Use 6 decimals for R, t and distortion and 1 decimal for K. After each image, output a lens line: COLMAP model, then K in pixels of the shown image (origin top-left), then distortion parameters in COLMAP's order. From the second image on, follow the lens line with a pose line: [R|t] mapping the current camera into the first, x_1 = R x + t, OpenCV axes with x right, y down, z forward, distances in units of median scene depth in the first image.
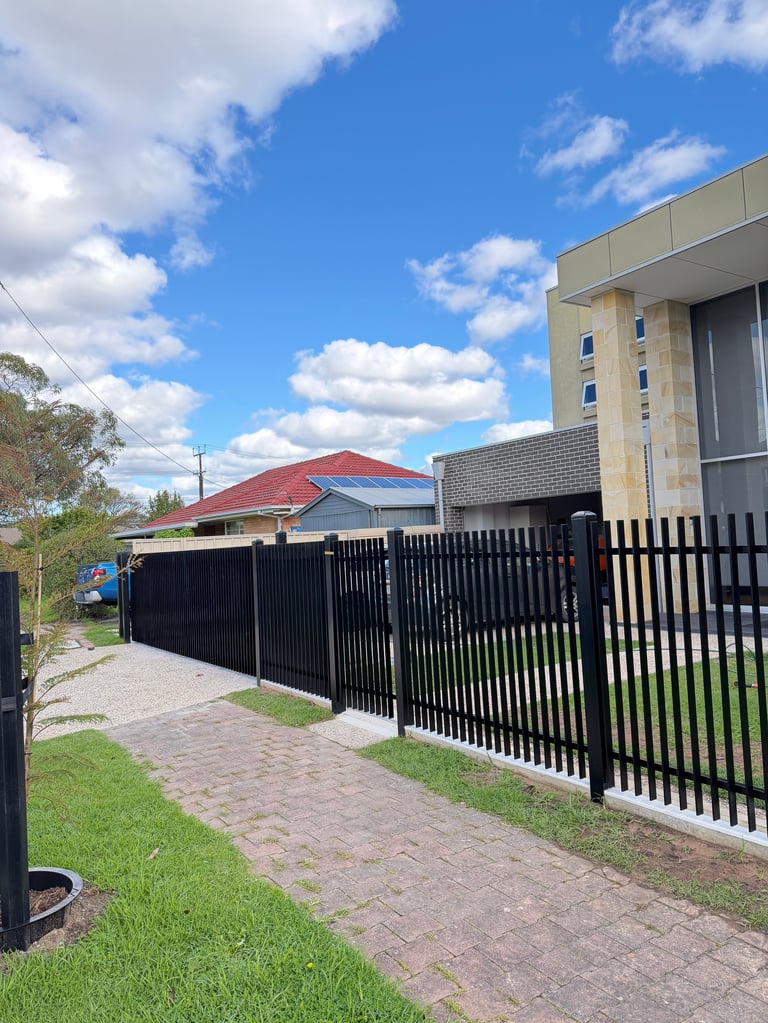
lens RADIAL K [[682.4, 0, 382.9], [0, 682.4, 519.4], [0, 0, 1]] dist [-0.002193, -0.008386]
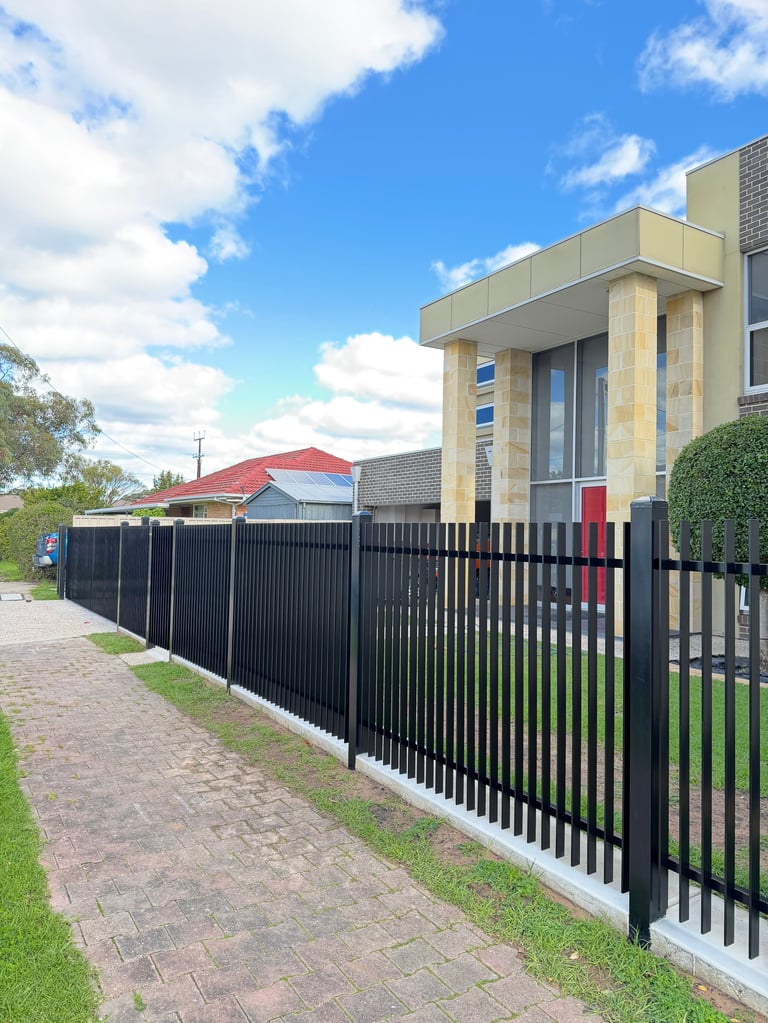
lens RADIAL K [[695.4, 0, 386.3], [0, 695.4, 470.0], [0, 0, 1]] dist [-0.001180, 0.000487]
pose [[0.996612, 0.065605, -0.049602, 0.213005], [-0.068395, 0.996039, -0.056814, -0.015594], [0.045678, 0.060014, 0.997152, -0.192790]]
